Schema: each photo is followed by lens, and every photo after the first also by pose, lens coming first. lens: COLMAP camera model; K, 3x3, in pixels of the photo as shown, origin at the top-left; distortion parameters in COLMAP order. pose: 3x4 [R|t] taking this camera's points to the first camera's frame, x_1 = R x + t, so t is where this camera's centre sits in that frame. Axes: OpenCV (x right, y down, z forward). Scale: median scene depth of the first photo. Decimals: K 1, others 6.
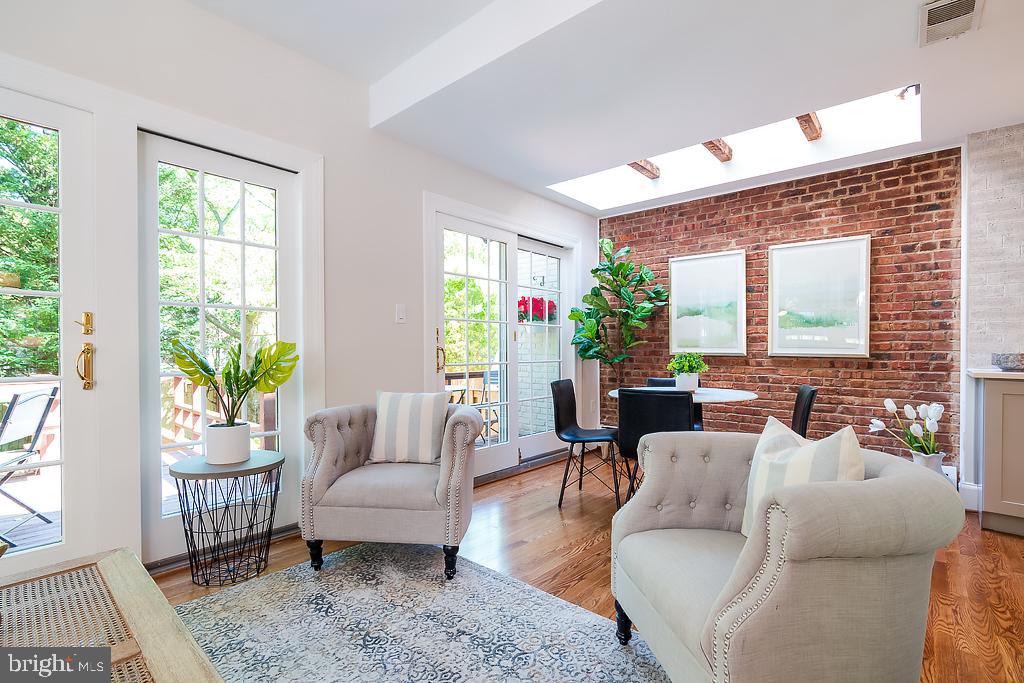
lens RADIAL K [[448.5, 0, 507.3], [0, 448.5, 356.8], [0, 0, 1]] dist [-0.004840, 0.001238]
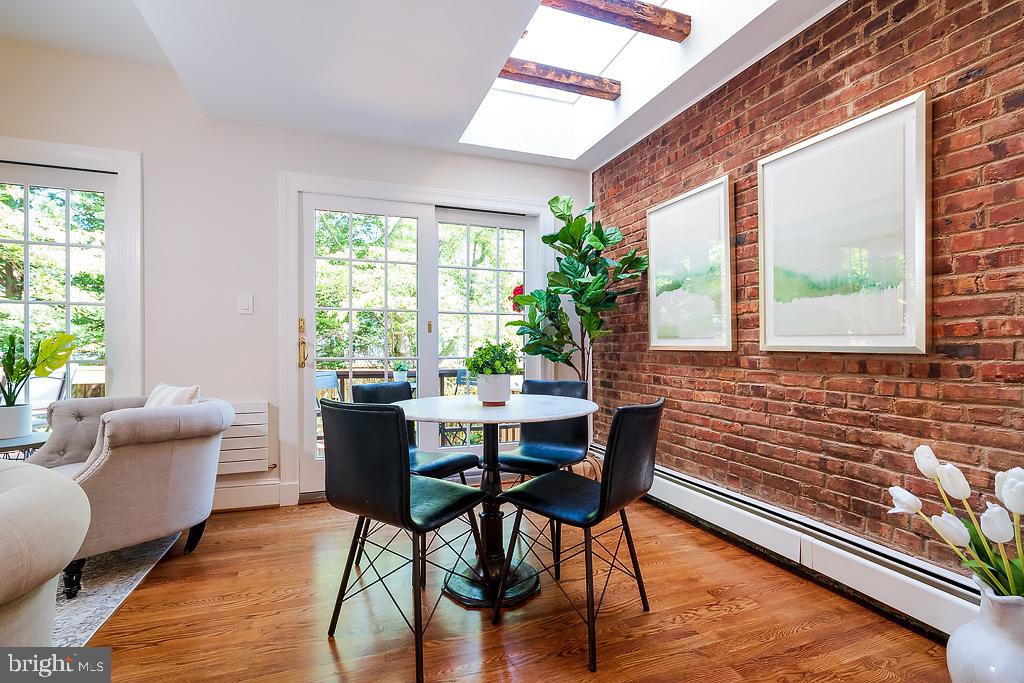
lens RADIAL K [[448.5, 0, 479.0], [0, 448.5, 354.7], [0, 0, 1]] dist [-0.004840, 0.001238]
pose [[0.886084, 0.007582, -0.463462, 0.563746], [-0.008254, 0.999966, 0.000577, 0.005729], [0.463451, 0.003314, 0.886116, 0.338514]]
